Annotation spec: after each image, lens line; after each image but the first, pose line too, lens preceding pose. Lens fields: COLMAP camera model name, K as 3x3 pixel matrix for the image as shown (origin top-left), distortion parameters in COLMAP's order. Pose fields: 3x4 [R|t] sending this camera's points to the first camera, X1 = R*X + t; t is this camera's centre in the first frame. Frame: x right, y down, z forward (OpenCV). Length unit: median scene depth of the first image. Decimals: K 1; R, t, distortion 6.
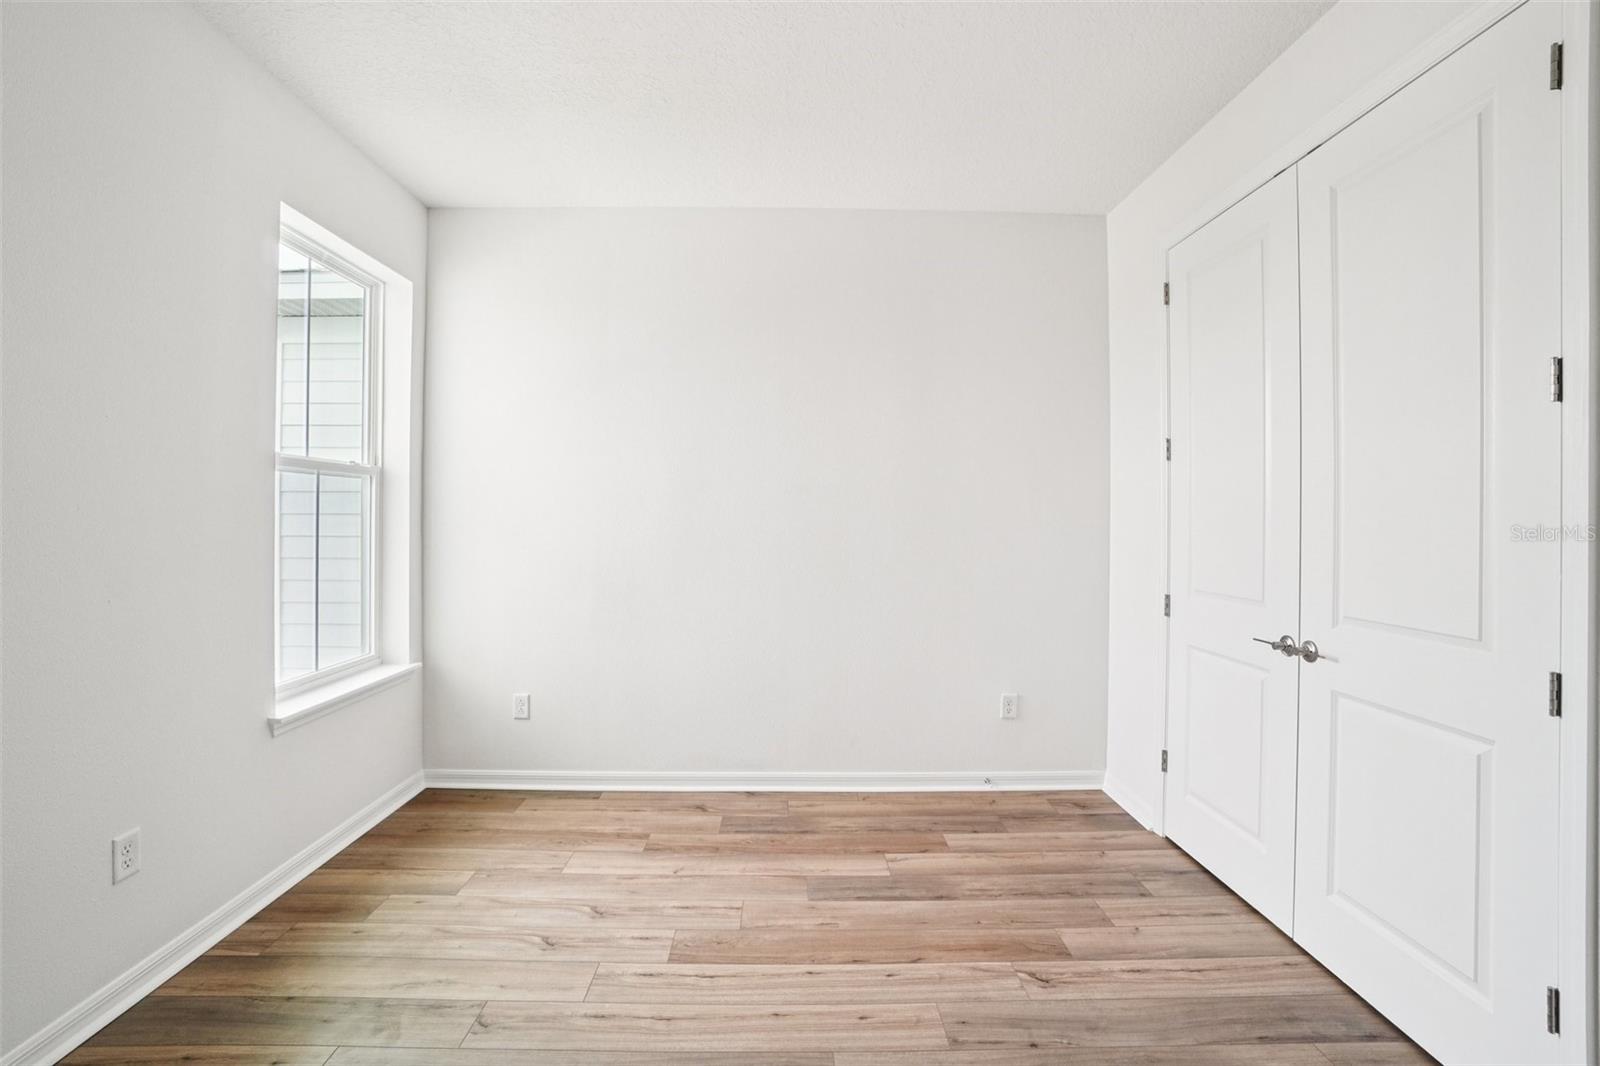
lens RADIAL K [[735.1, 0, 835.6], [0, 735.1, 512.4], [0, 0, 1]] dist [-0.059596, 0.020647]
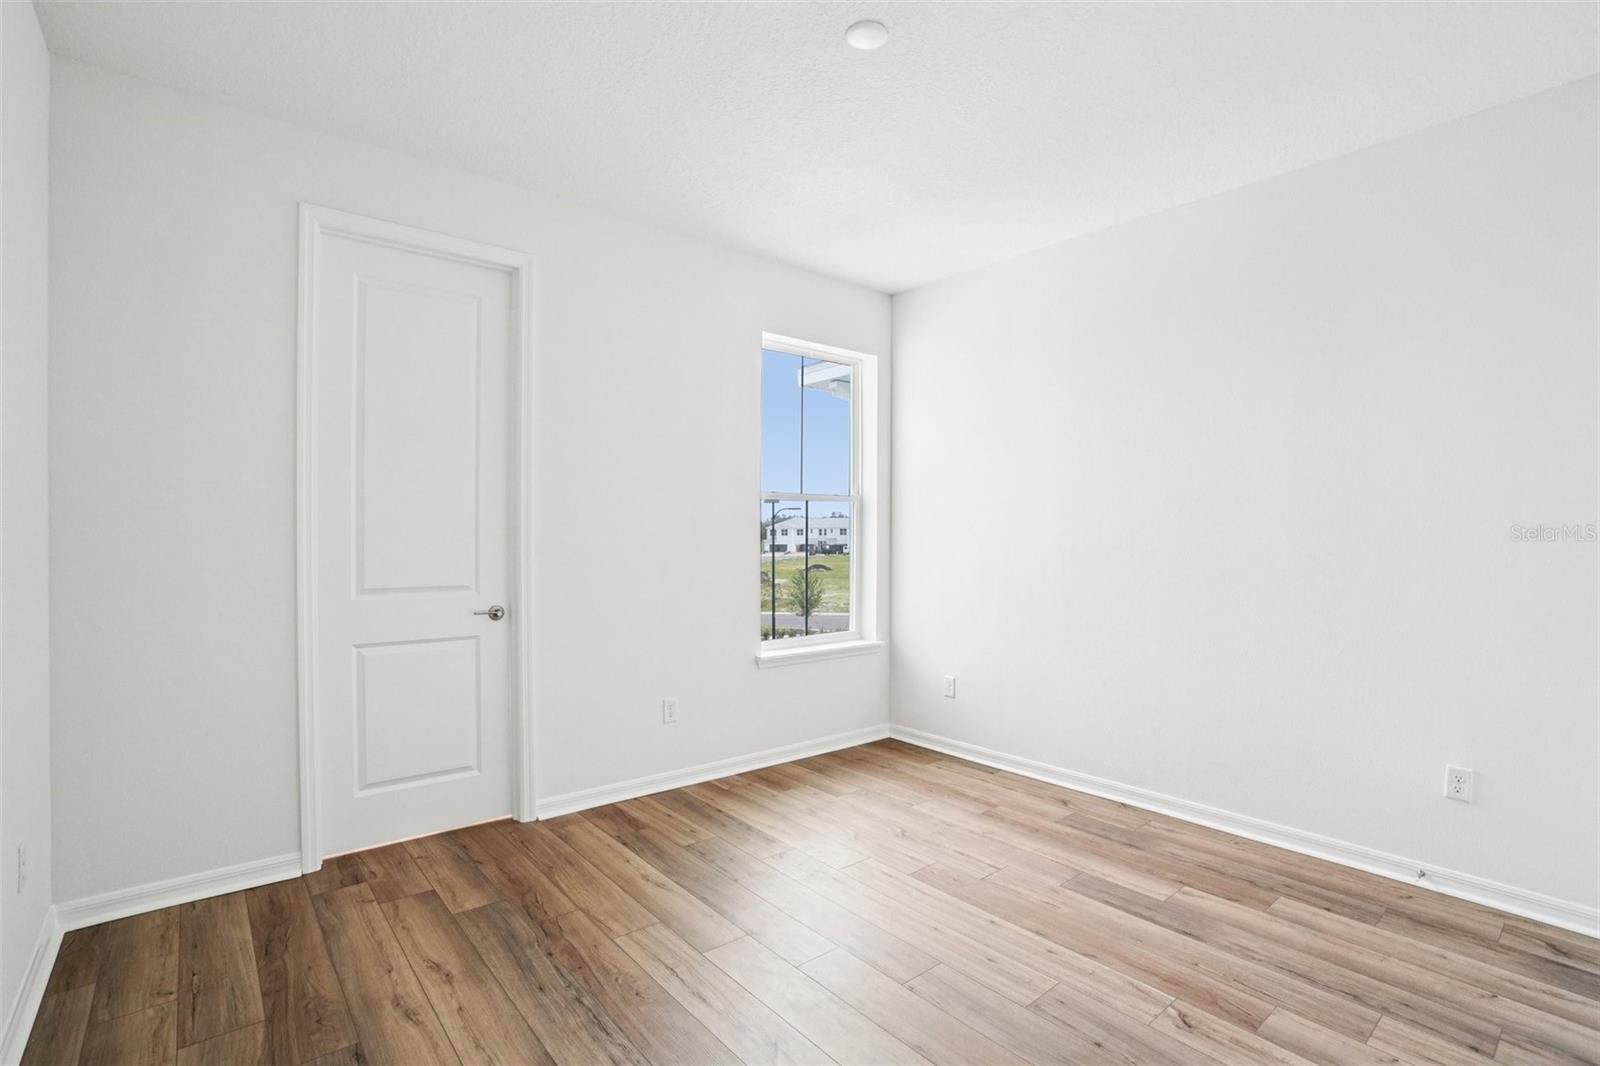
lens RADIAL K [[735.1, 0, 773.4], [0, 735.1, 535.5], [0, 0, 1]] dist [-0.059596, 0.020647]
pose [[0.618841, 0.001820, -0.785514, 0.449111], [0.004041, 0.999977, 0.005500, 0.006144], [0.785505, -0.006578, 0.618820, 0.005459]]
